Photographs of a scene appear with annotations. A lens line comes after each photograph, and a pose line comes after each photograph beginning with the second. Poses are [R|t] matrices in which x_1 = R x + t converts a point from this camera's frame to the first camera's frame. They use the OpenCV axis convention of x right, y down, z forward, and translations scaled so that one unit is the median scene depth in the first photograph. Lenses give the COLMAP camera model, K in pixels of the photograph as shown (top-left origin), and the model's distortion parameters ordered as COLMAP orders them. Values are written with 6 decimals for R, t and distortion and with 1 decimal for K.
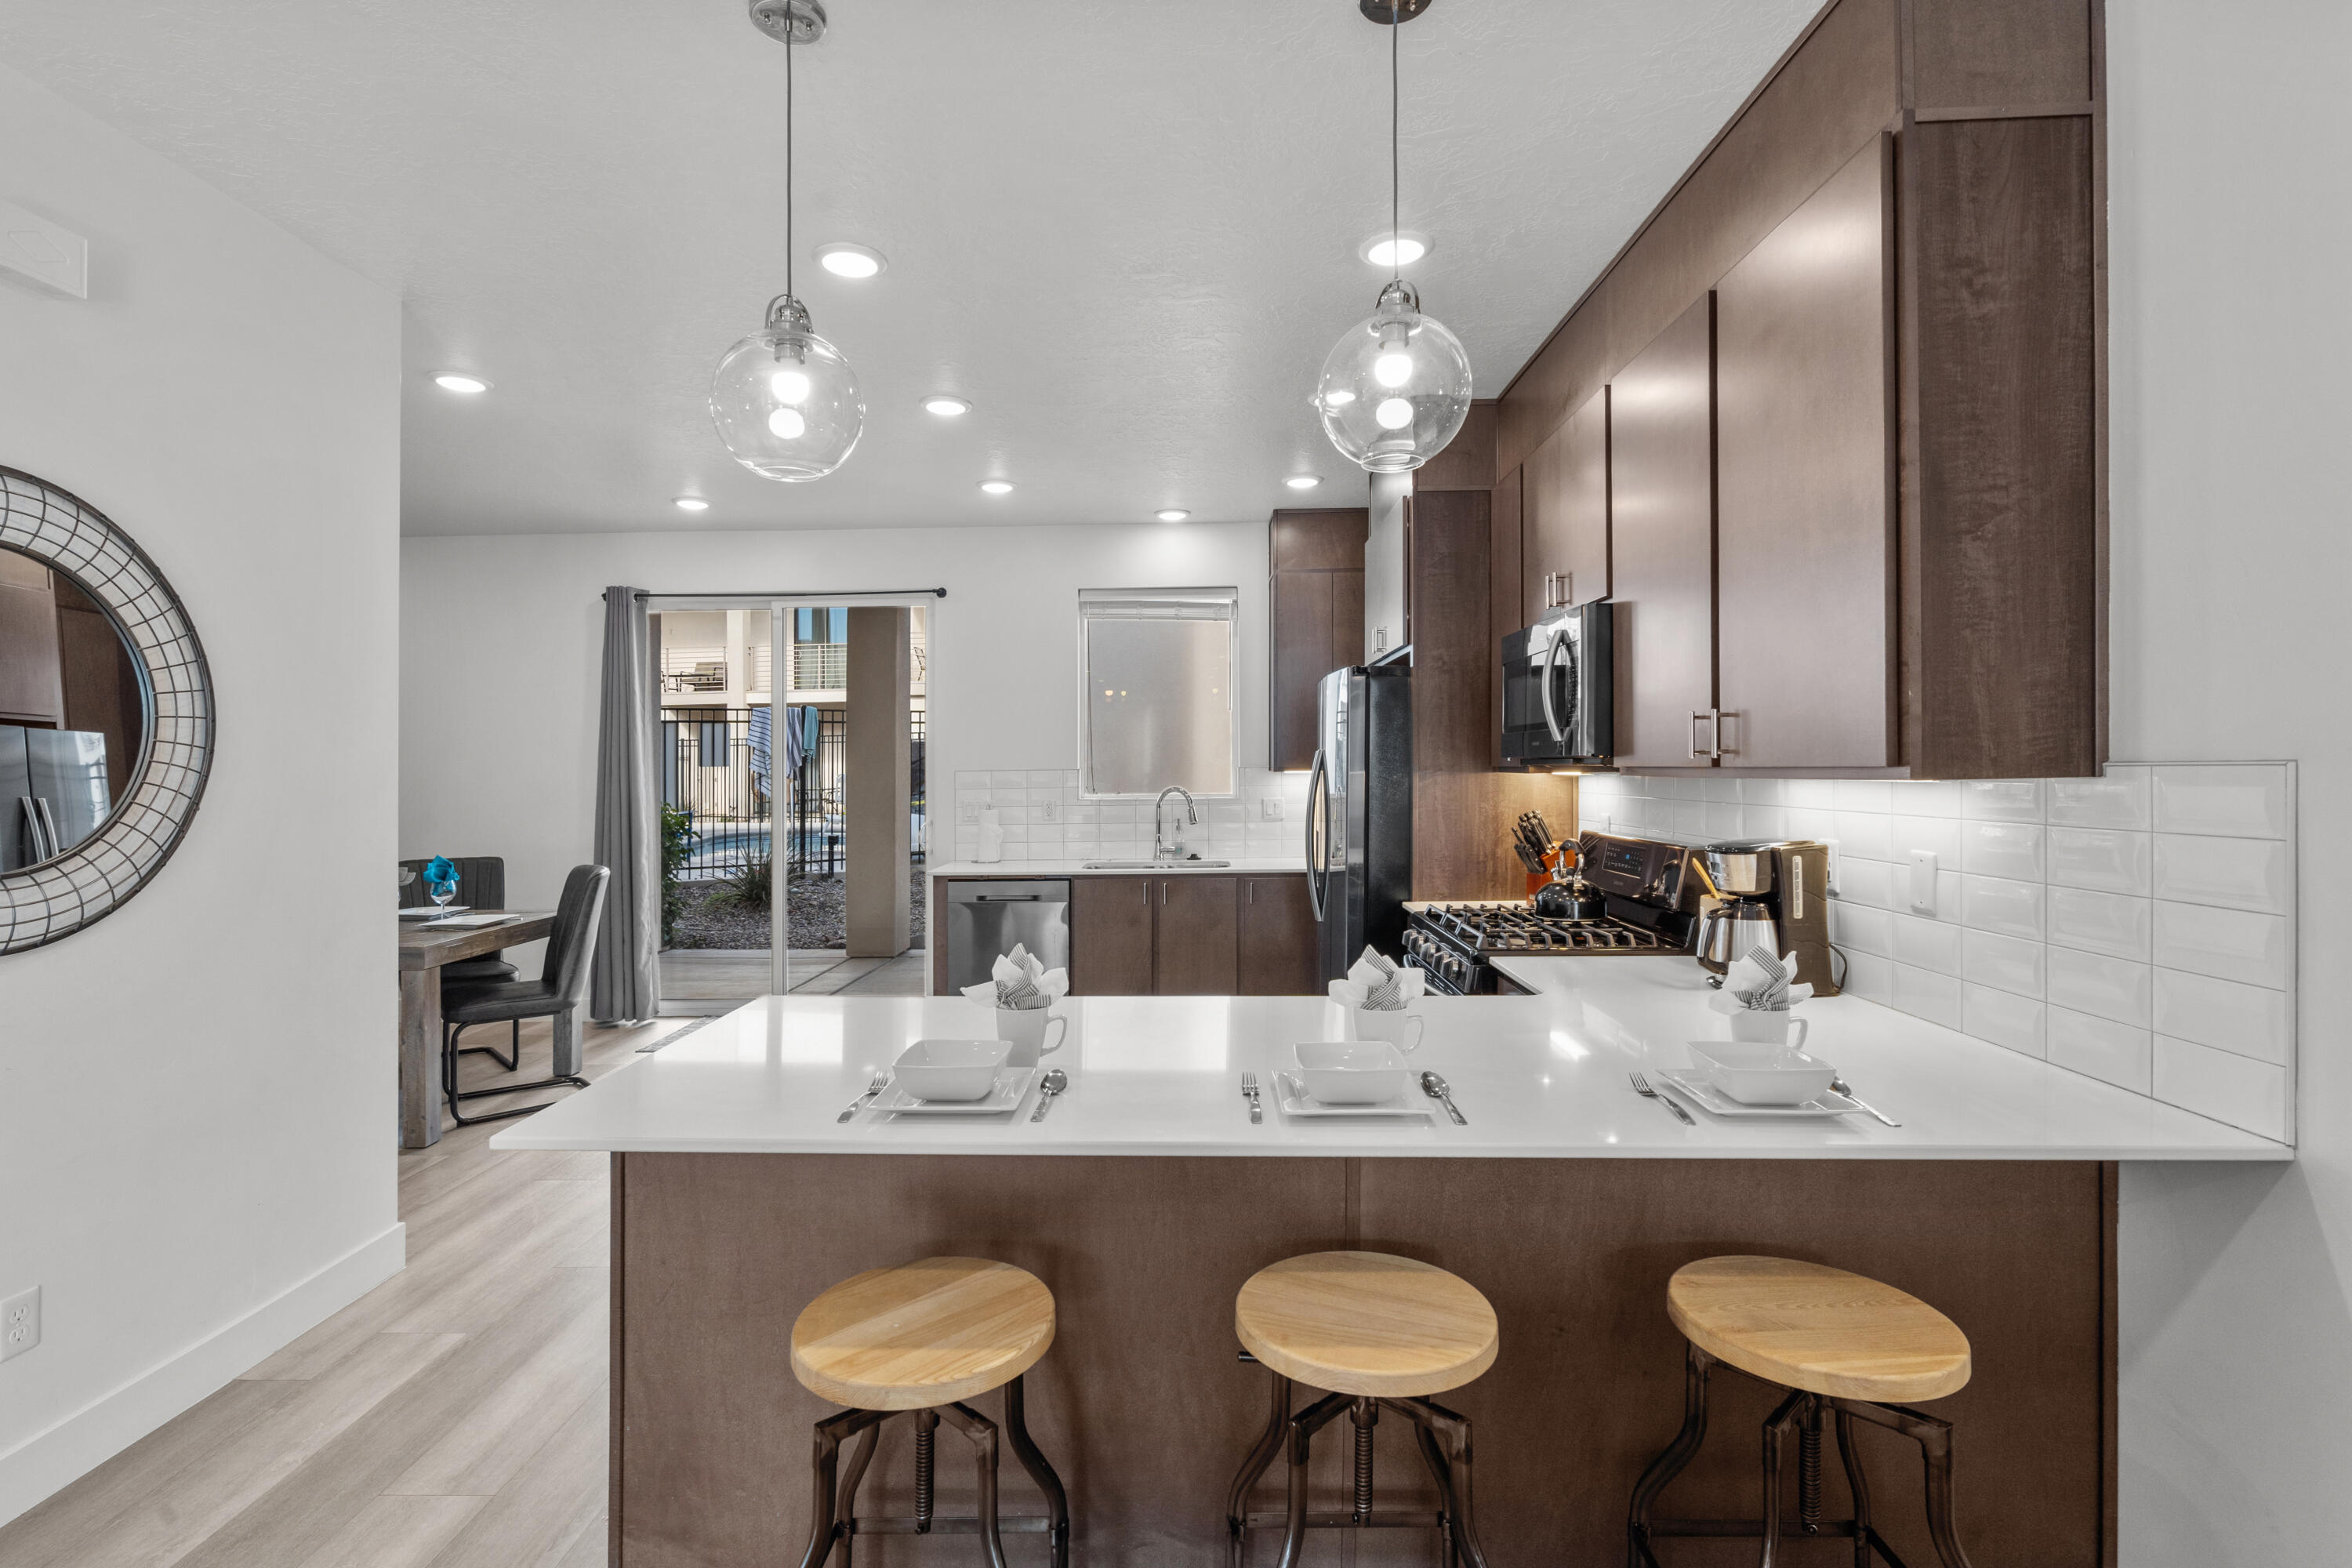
lens RADIAL K [[1089.1, 0, 1160.4], [0, 1089.1, 767.4], [0, 0, 1]] dist [-0.003126, -0.000141]
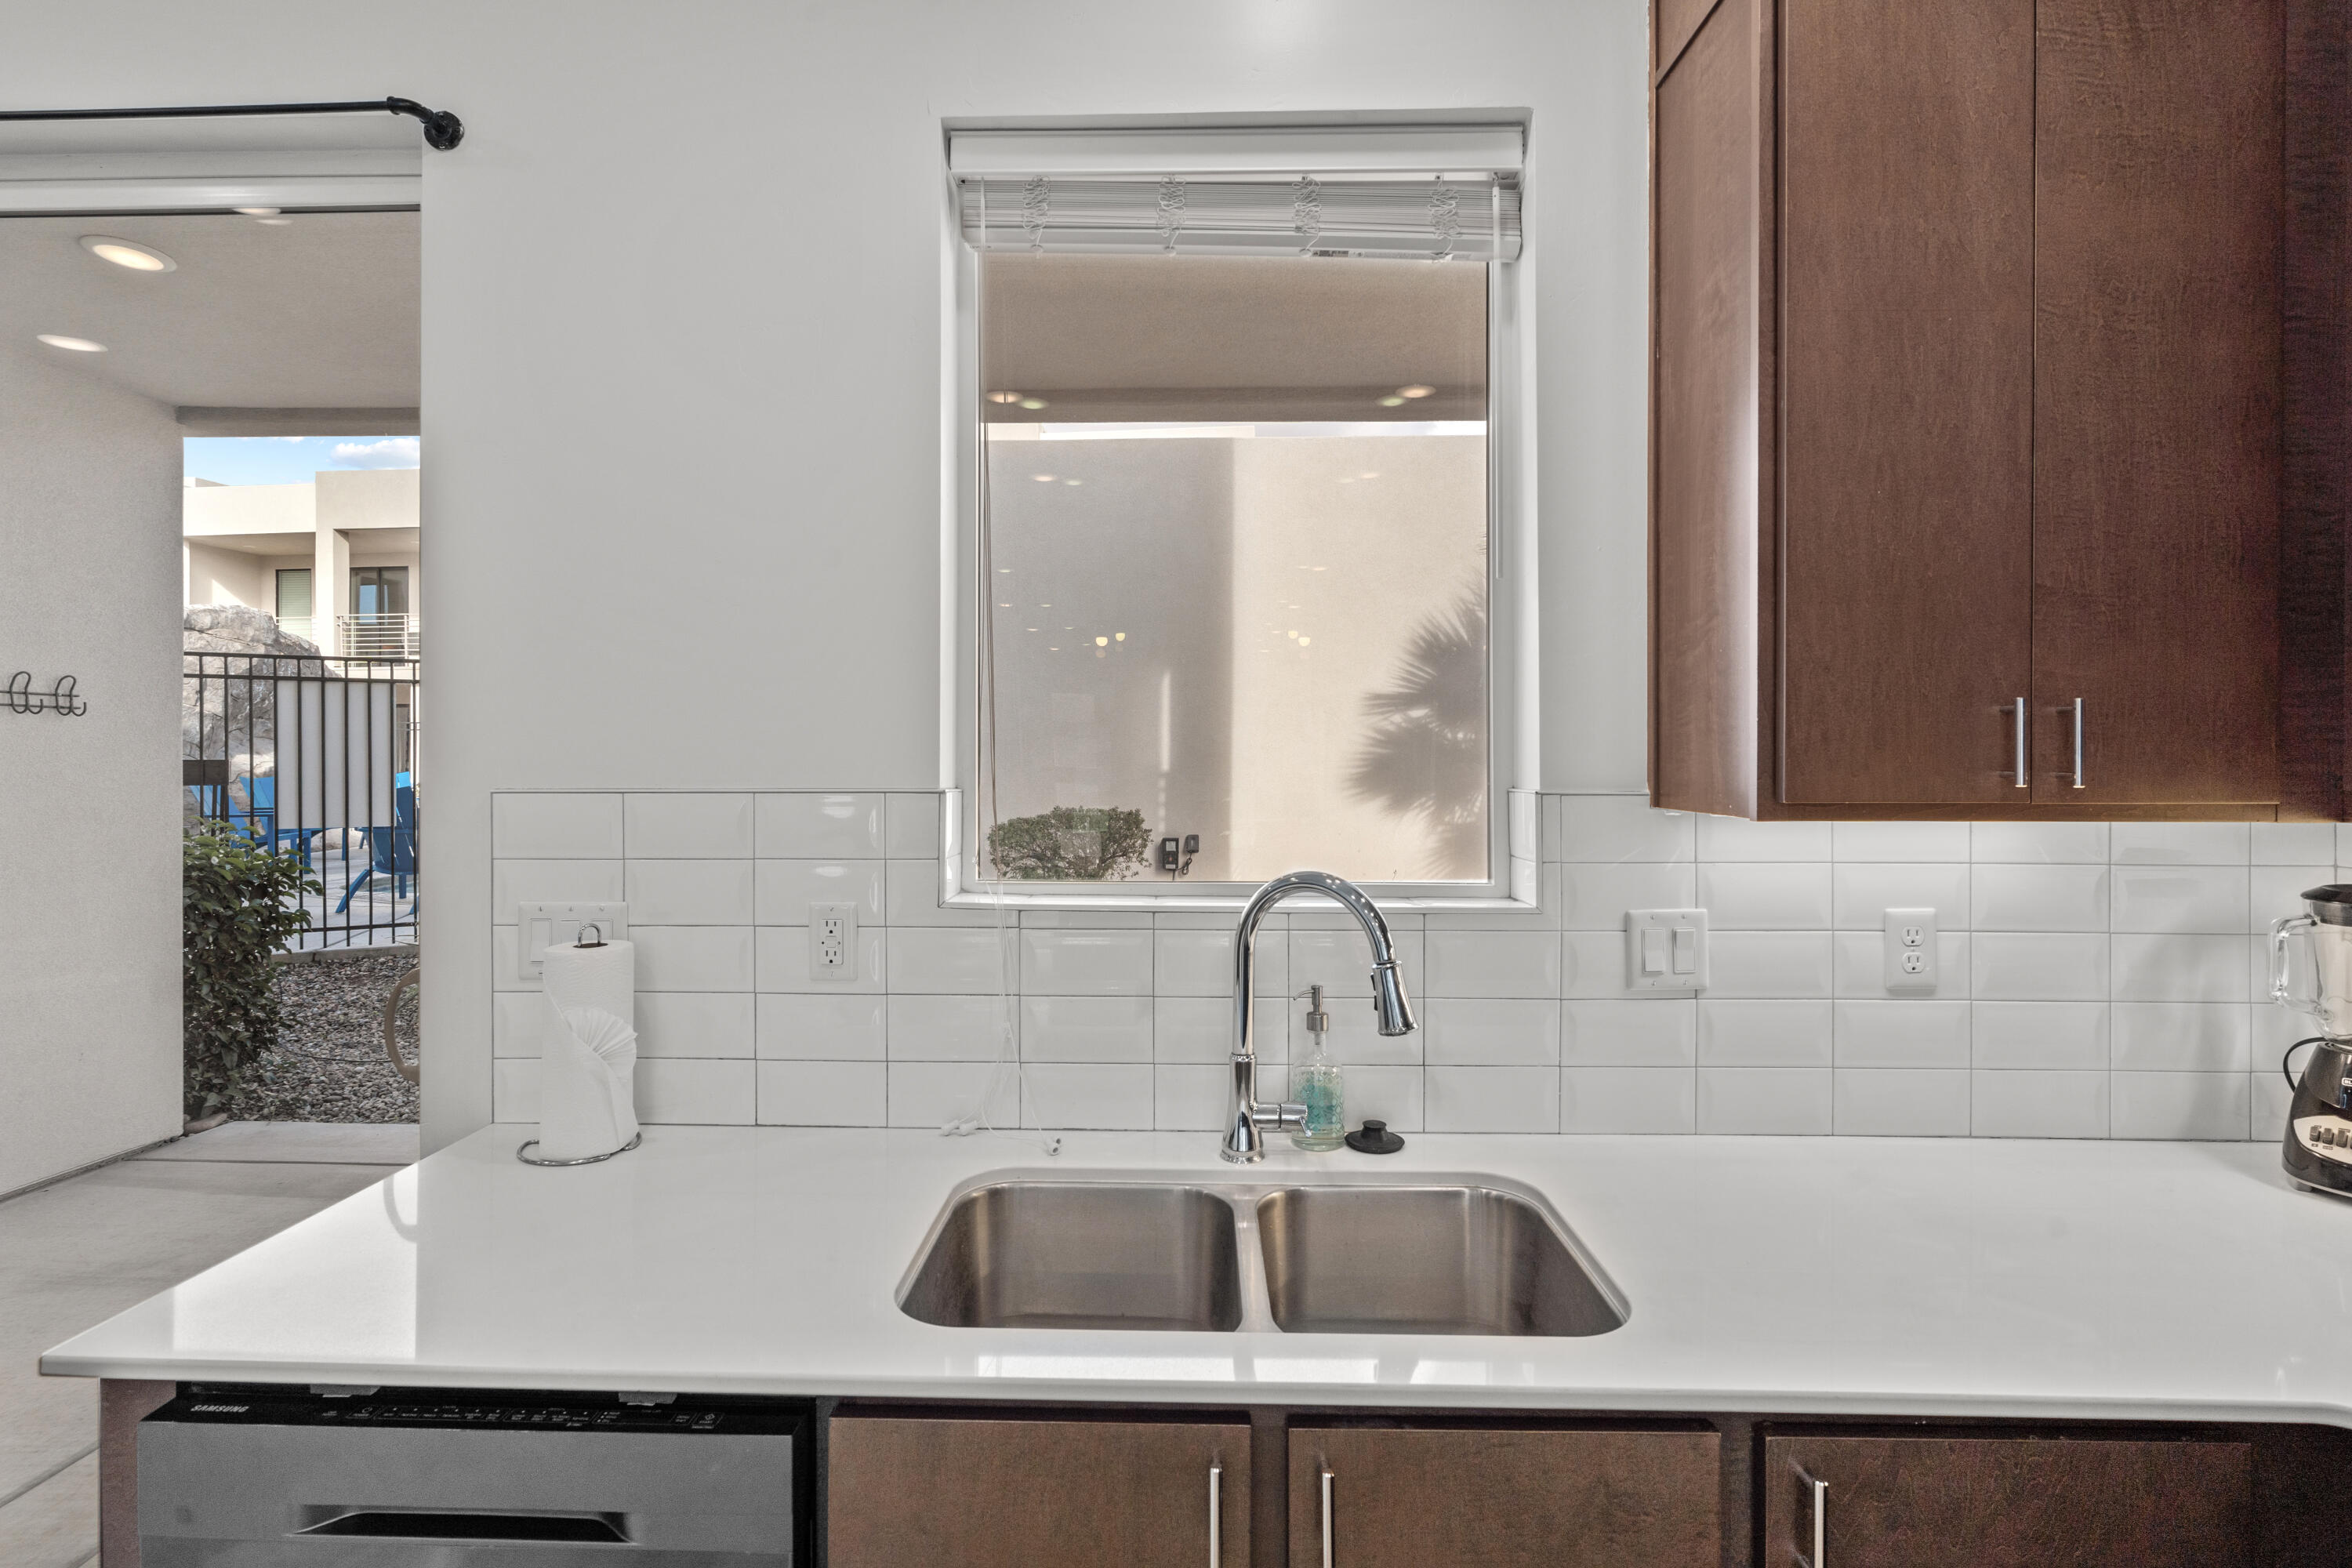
lens RADIAL K [[1057.2, 0, 1174.8], [0, 1057.2, 777.3], [0, 0, 1]] dist [-0.002797, -0.000350]
pose [[0.999966, 0.007396, 0.003675, -0.027108], [-0.007419, 0.999953, 0.006275, -0.006894], [-0.003628, -0.006302, 0.999974, 1.104161]]
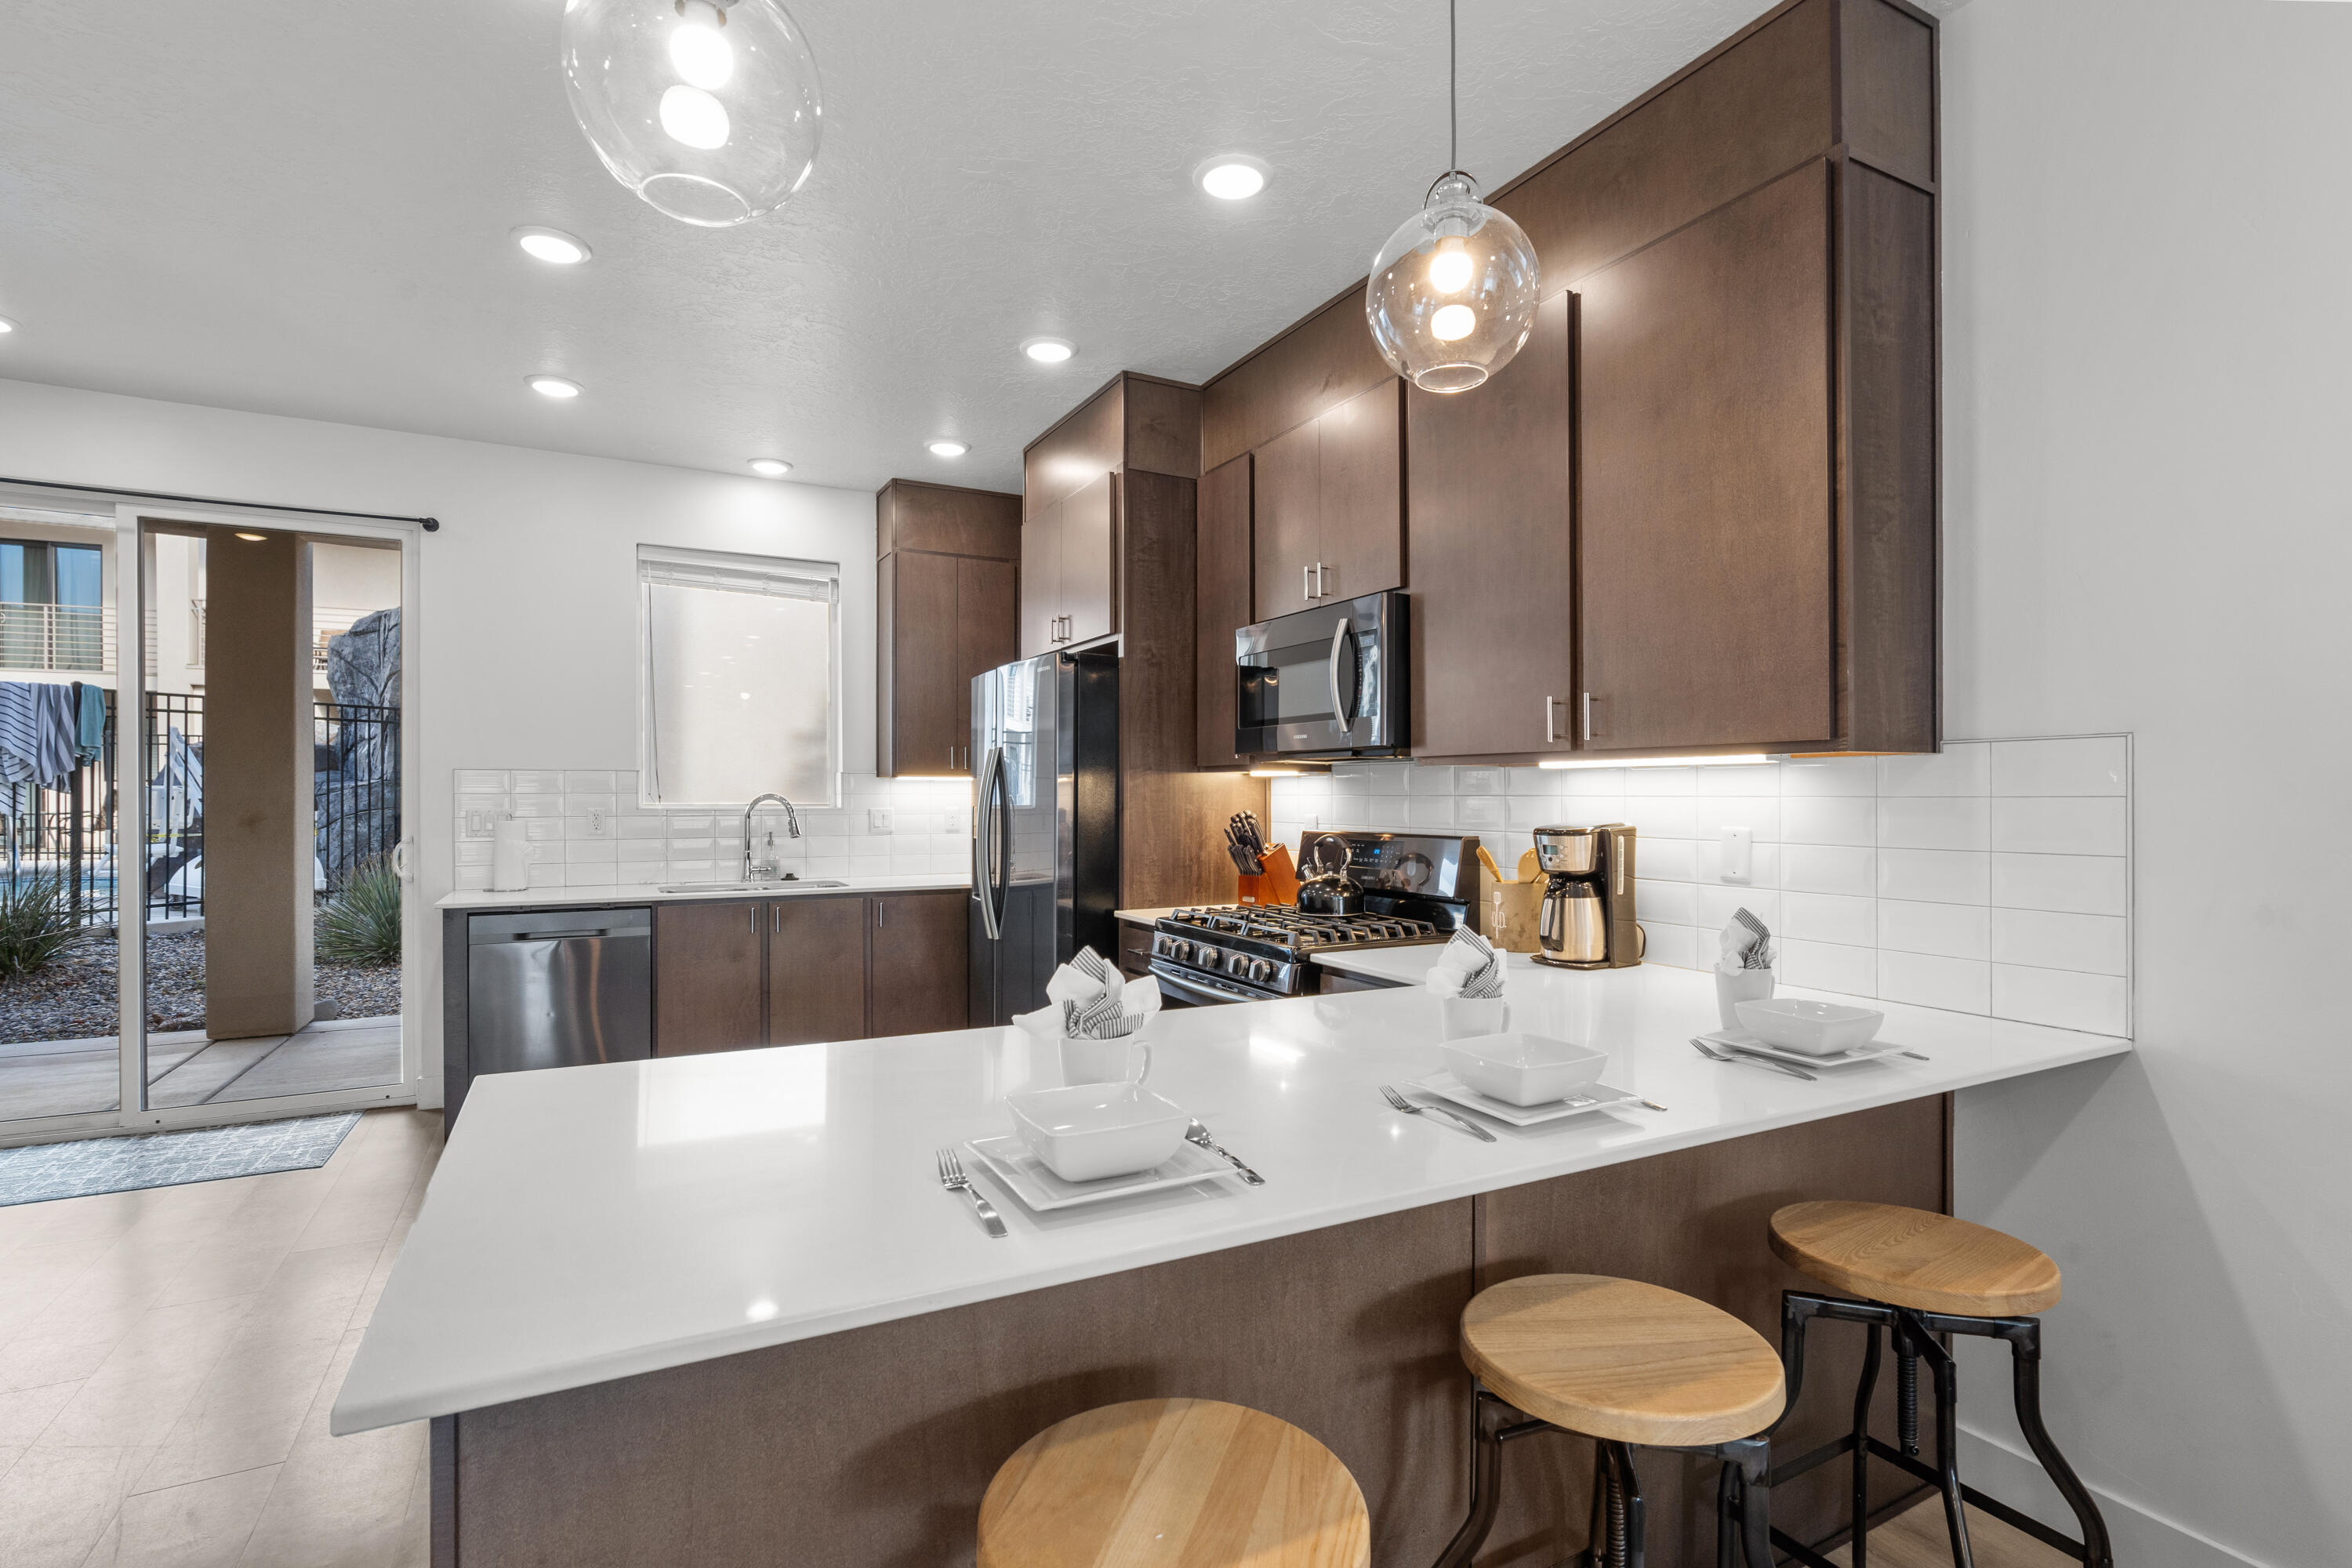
lens RADIAL K [[1111.5, 0, 1181.1], [0, 1111.5, 803.7], [0, 0, 1]] dist [-0.005827, 0.000332]
pose [[0.868389, 0.007672, 0.495824, -0.195518], [-0.010121, 0.999946, 0.002254, 0.030065], [-0.495780, -0.006976, 0.868420, 0.153978]]
